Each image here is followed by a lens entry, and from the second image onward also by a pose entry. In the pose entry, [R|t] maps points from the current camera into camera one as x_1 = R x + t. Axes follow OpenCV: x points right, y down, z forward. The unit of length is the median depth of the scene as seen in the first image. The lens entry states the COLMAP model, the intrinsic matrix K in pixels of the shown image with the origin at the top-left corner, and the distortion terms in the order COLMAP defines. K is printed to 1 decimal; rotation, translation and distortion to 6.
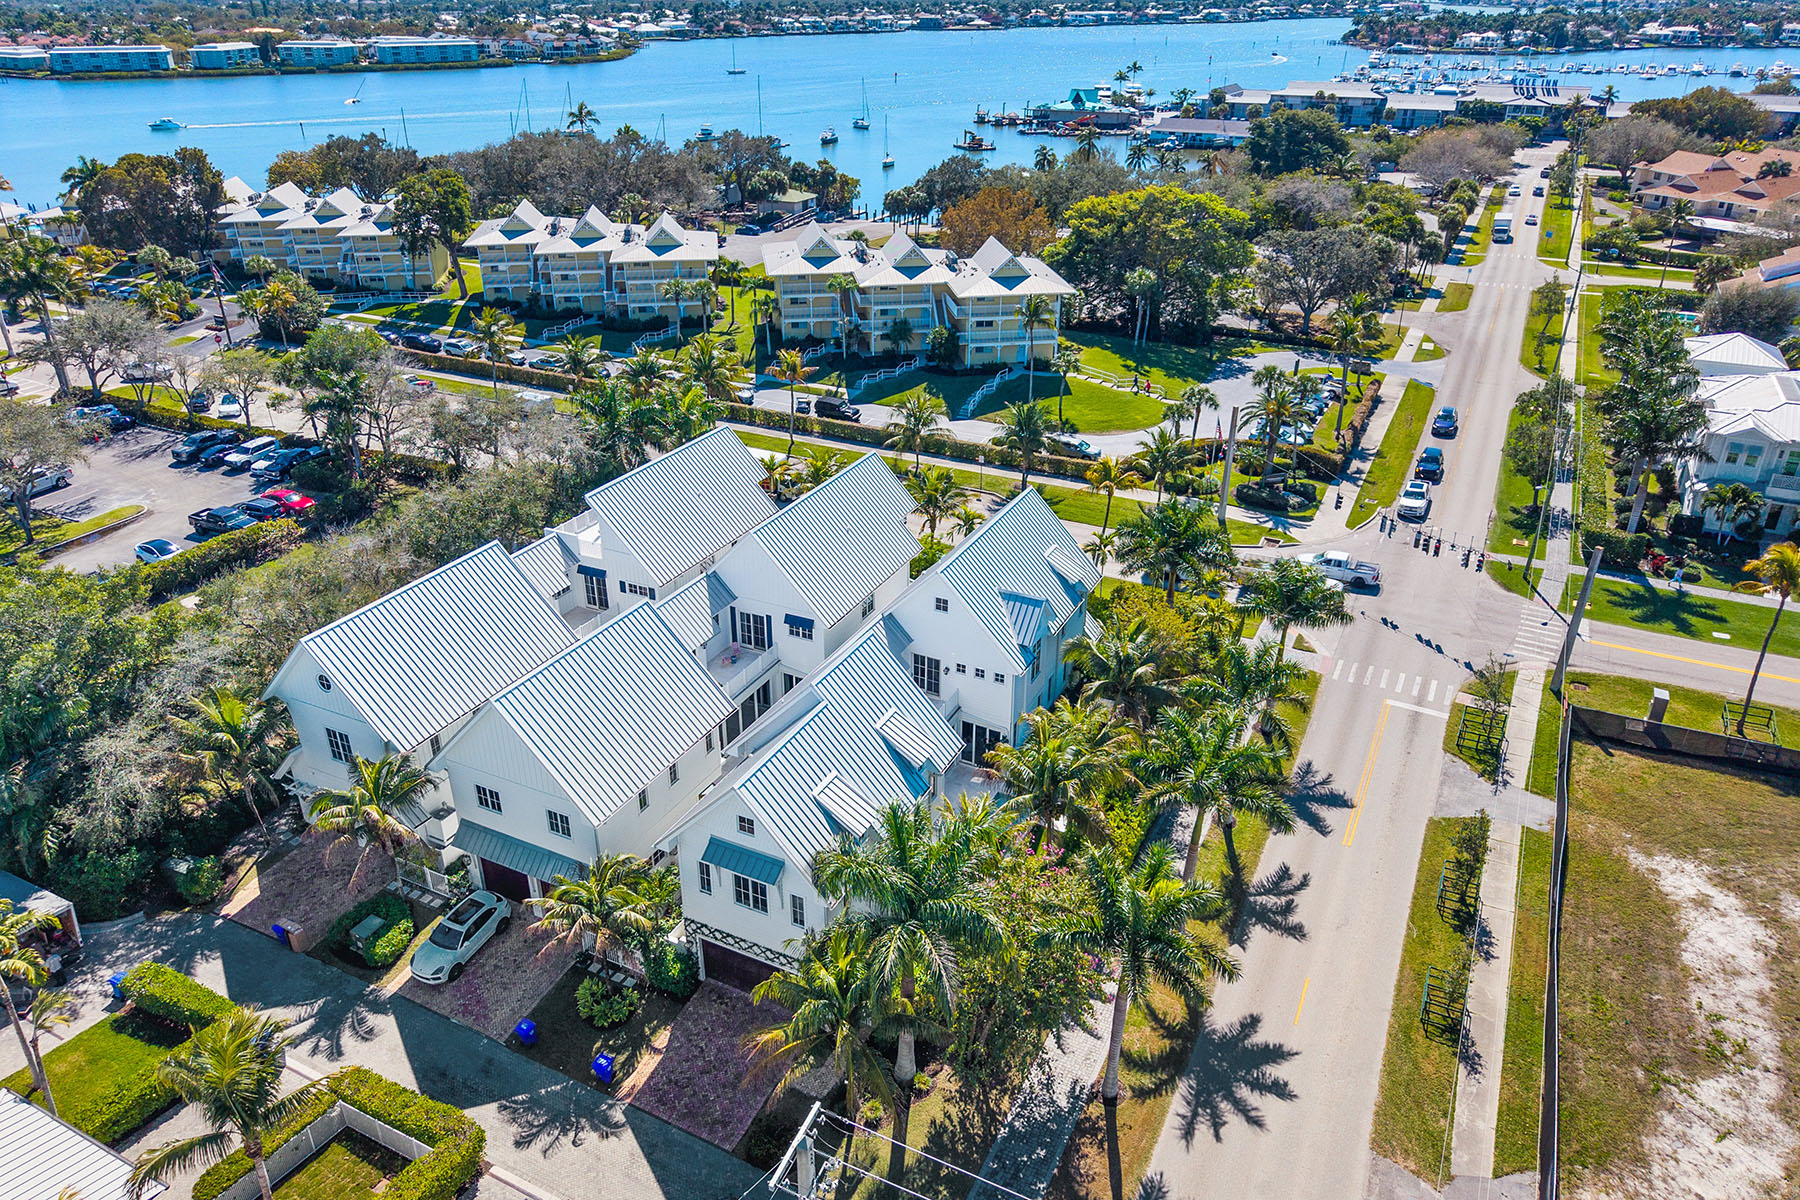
lens RADIAL K [[1210.7, 0, 896.6], [0, 1210.7, 596.4], [0, 0, 1]] dist [0.008457, -0.004851]
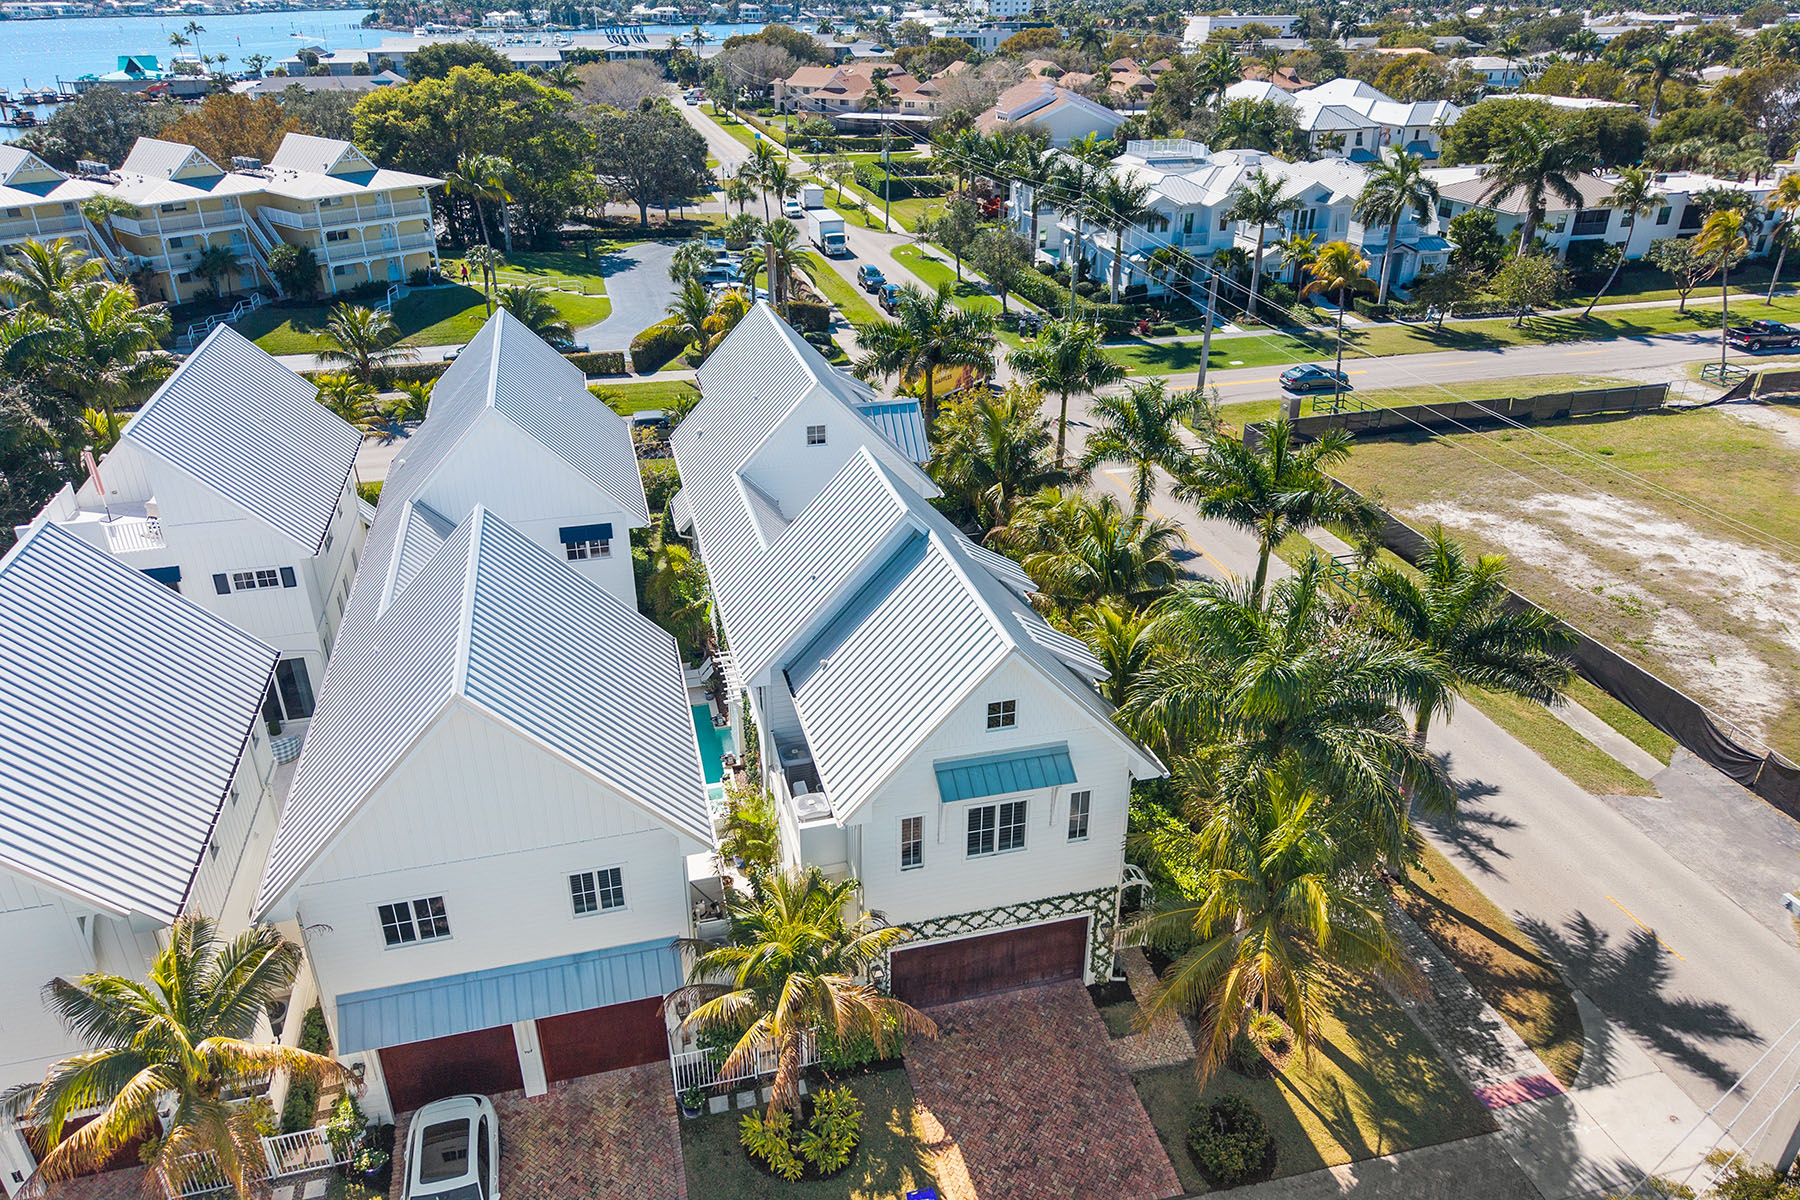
lens RADIAL K [[1210.7, 0, 895.4], [0, 1210.7, 600.2], [0, 0, 1]] dist [0.008457, -0.004851]
pose [[0.751729, -0.298217, 0.588192, -0.183062], [0.295990, 0.949603, 0.103169, 0.019828], [-0.589315, 0.096544, 0.802114, 0.192691]]
